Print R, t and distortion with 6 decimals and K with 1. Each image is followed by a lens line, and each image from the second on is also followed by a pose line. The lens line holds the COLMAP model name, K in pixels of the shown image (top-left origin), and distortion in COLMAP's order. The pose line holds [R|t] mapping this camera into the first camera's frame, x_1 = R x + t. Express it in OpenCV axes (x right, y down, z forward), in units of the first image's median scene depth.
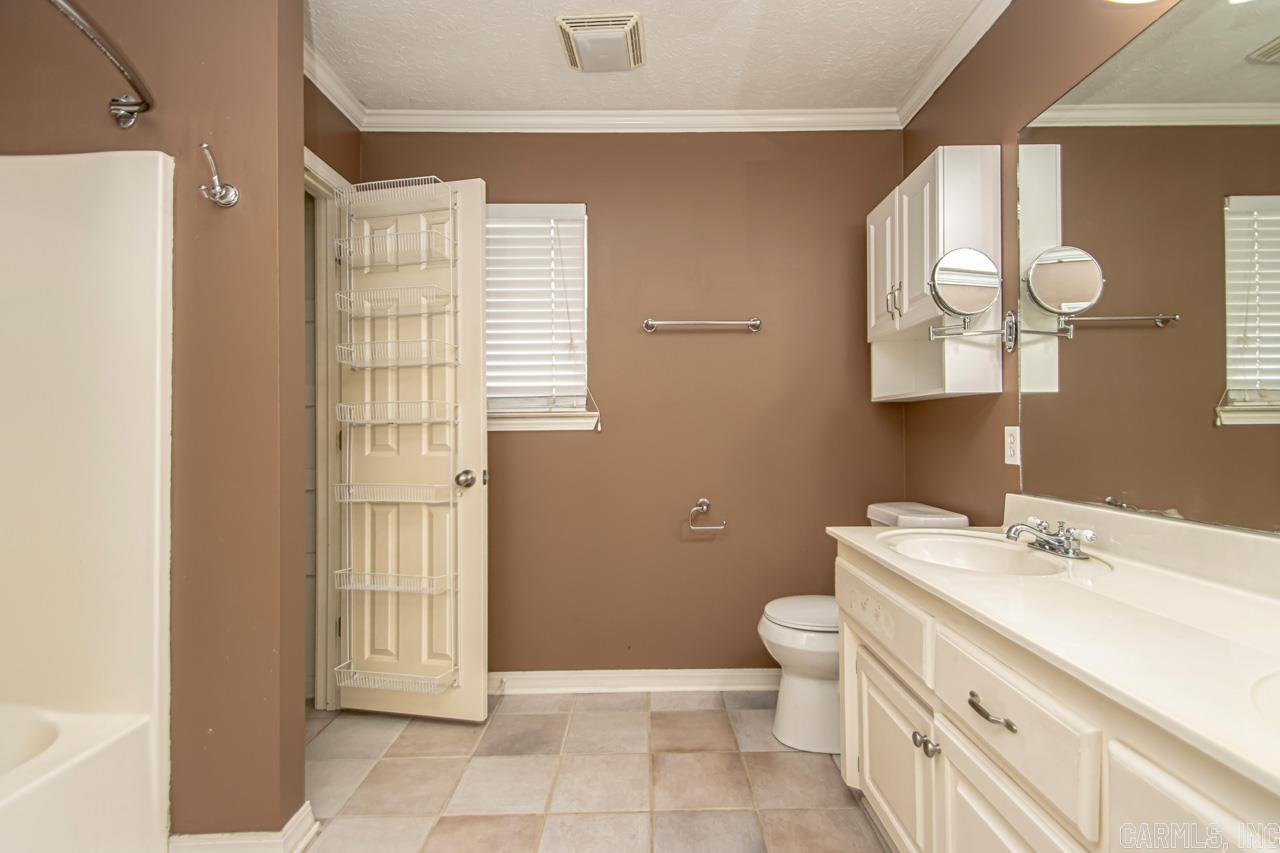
lens RADIAL K [[601.5, 0, 640.0], [0, 601.5, 426.5], [0, 0, 1]] dist [0.016673, -0.020694]
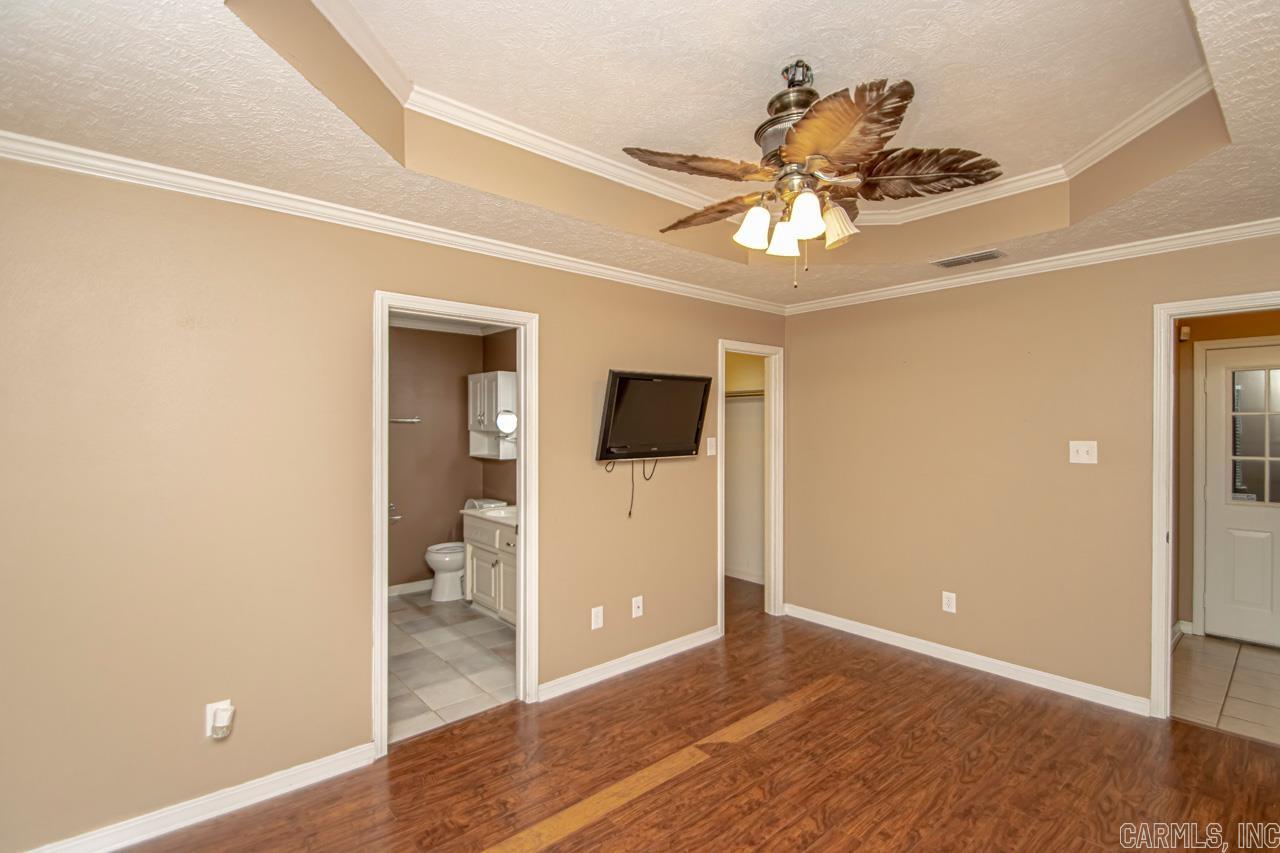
lens RADIAL K [[601.5, 0, 640.0], [0, 601.5, 426.5], [0, 0, 1]] dist [0.016673, -0.020694]
pose [[0.758038, 0.004625, 0.652194, -0.747573], [-0.011418, 0.999916, 0.006180, -0.209274], [-0.652110, -0.012132, 0.758027, -1.398493]]
